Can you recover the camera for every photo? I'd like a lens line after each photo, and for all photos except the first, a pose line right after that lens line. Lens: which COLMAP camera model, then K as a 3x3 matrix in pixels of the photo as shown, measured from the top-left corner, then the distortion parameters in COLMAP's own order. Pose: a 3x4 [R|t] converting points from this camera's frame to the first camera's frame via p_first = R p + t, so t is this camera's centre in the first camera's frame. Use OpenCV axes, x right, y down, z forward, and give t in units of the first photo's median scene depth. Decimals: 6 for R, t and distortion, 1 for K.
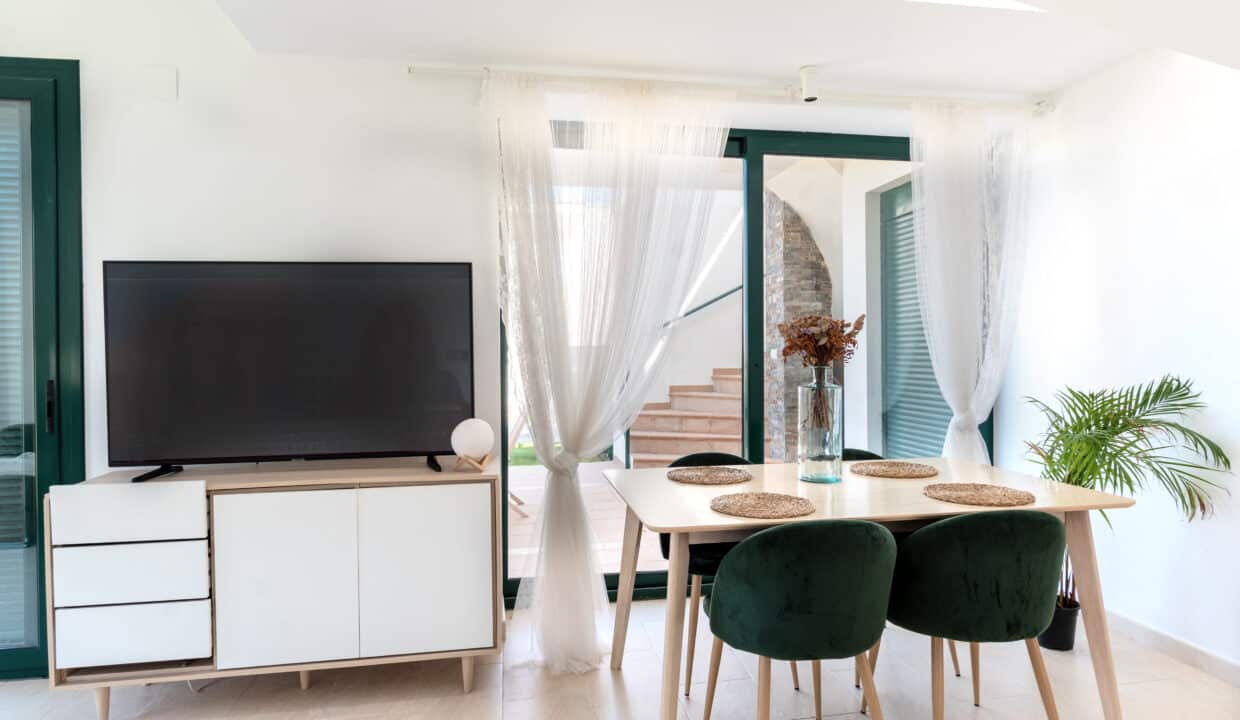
lens RADIAL K [[686.6, 0, 628.6], [0, 686.6, 368.4], [0, 0, 1]] dist [-0.002052, 0.000072]
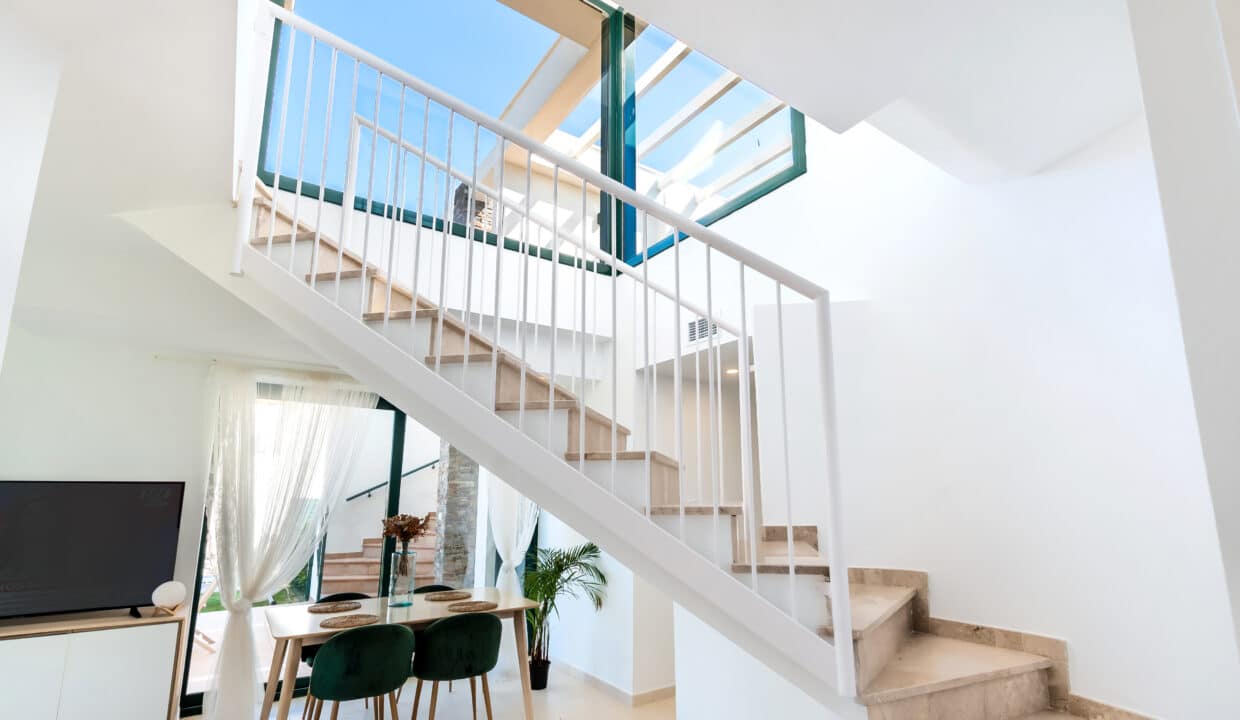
lens RADIAL K [[539.5, 0, 614.0], [0, 539.5, 404.9], [0, 0, 1]] dist [0.005867, -0.000316]
pose [[0.907643, 0.079271, 0.412189, 0.145370], [0.002775, 0.980850, -0.194744, -0.075913], [-0.419733, 0.177901, 0.890042, -0.591099]]
